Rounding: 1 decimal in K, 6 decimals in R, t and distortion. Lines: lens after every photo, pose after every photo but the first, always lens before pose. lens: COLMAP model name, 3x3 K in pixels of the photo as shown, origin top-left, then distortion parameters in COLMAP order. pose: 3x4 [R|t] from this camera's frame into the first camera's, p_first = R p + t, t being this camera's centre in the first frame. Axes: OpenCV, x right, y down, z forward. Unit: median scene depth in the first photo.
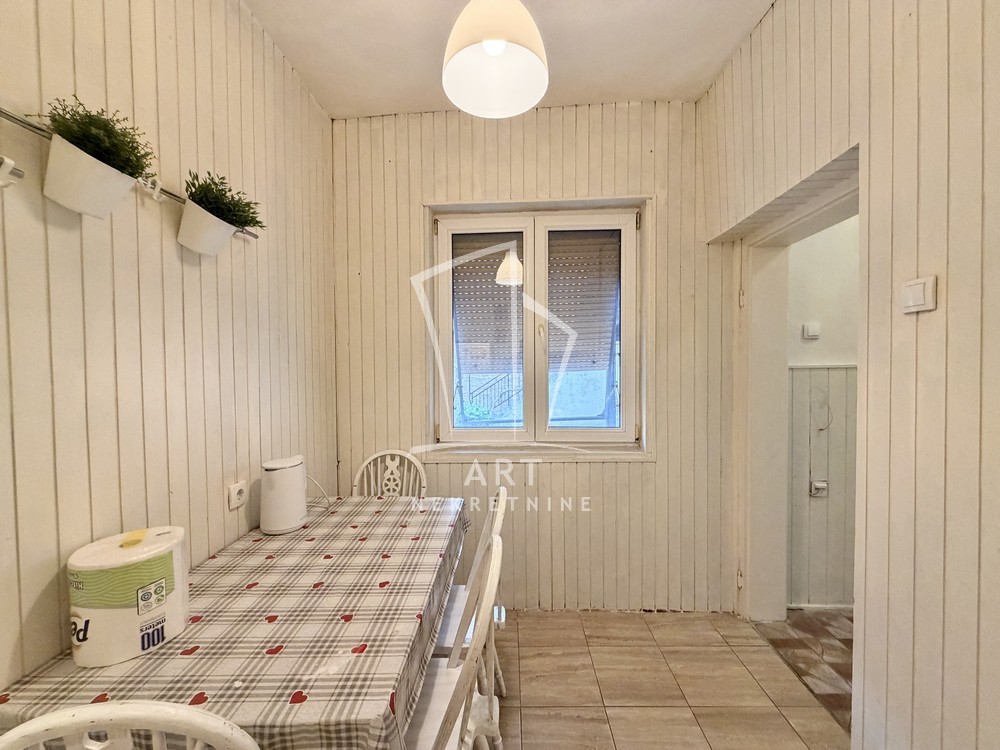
lens RADIAL K [[393.9, 0, 500.8], [0, 393.9, 373.5], [0, 0, 1]] dist [-0.002418, 0.000826]
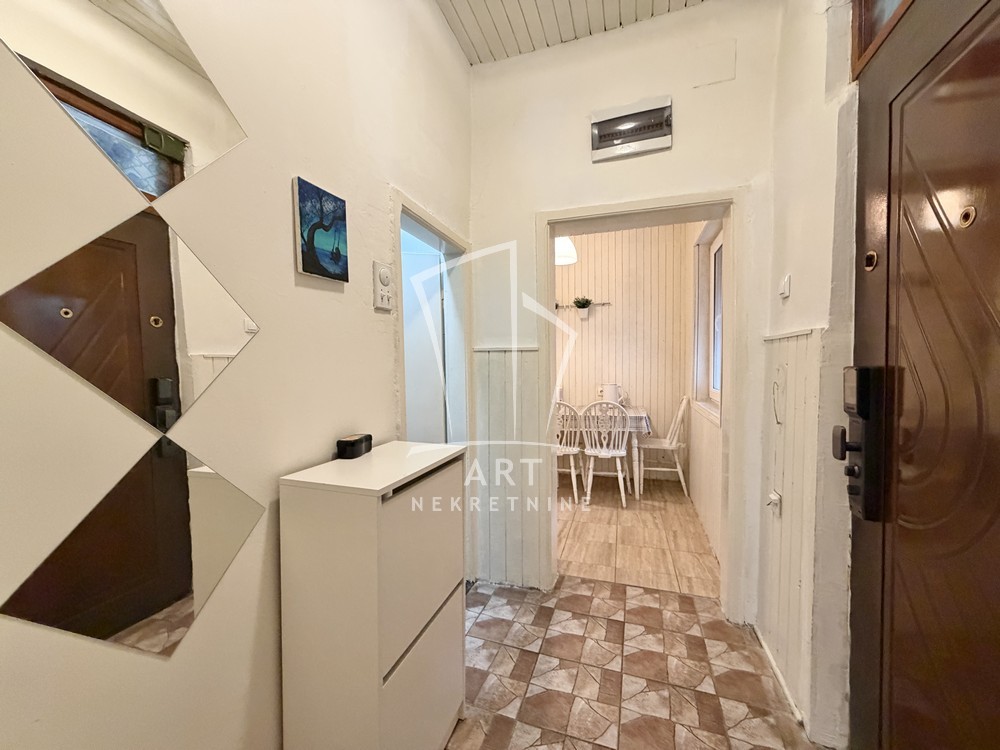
lens RADIAL K [[393.9, 0, 499.9], [0, 393.9, 375.5], [0, 0, 1]] dist [-0.002418, 0.000826]
pose [[-0.260992, 0.048850, -0.964104, 1.918417], [0.001793, 0.998742, 0.050120, 0.020125], [0.965339, 0.011352, -0.260751, 0.812260]]
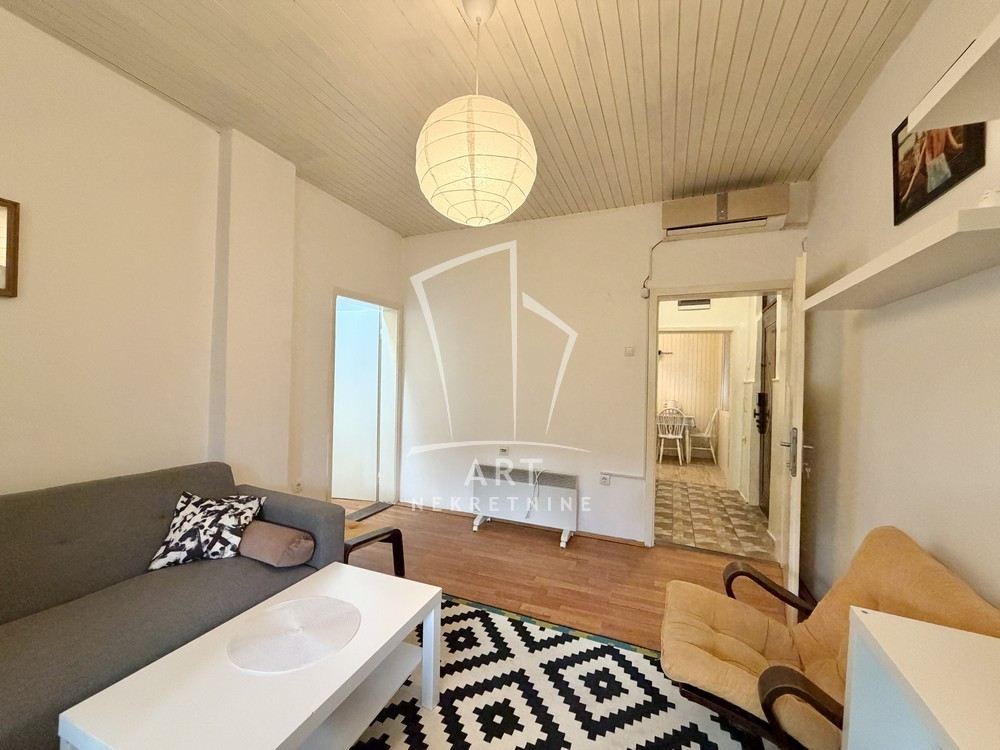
lens RADIAL K [[393.9, 0, 500.8], [0, 393.9, 376.7], [0, 0, 1]] dist [-0.002418, 0.000826]
pose [[-0.336401, -0.004571, -0.941708, 3.750812], [-0.036891, 0.999285, 0.008328, -0.016537], [0.940996, 0.037542, -0.336329, 0.553784]]
